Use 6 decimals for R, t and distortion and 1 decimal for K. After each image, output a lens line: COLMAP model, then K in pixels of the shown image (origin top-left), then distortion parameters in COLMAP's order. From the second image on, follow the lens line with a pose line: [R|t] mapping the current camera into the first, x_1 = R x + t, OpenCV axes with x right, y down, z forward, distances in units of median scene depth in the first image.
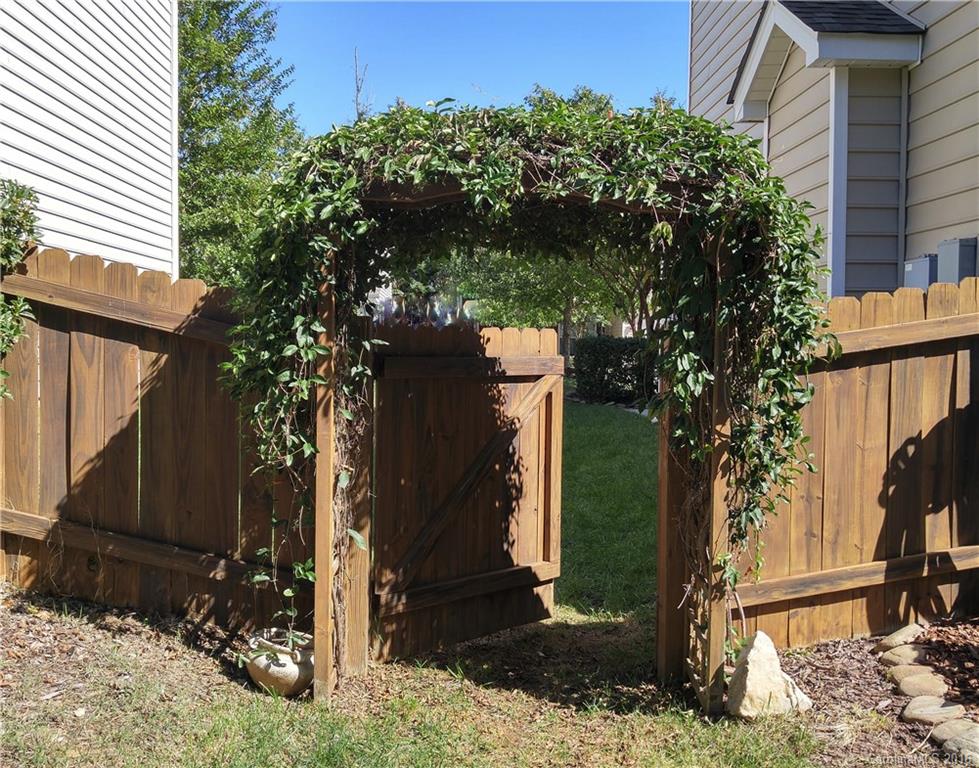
lens RADIAL K [[886.5, 0, 489.5], [0, 886.5, 384.0], [0, 0, 1]] dist [-0.086369, -0.007219]
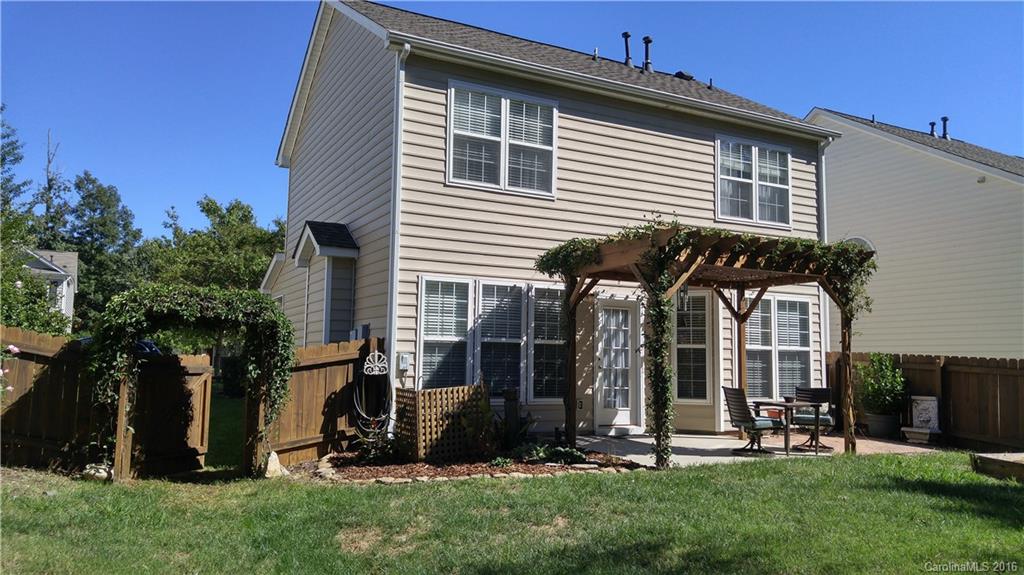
lens RADIAL K [[788.7, 0, 512.0], [0, 788.7, 287.5], [0, 0, 1]] dist [-0.038143, 0.197263]
pose [[0.908378, 0.045004, 0.415720, -0.109879], [0.012652, 0.990778, -0.134903, 0.077929], [-0.417958, 0.127803, 0.899432, -1.812740]]
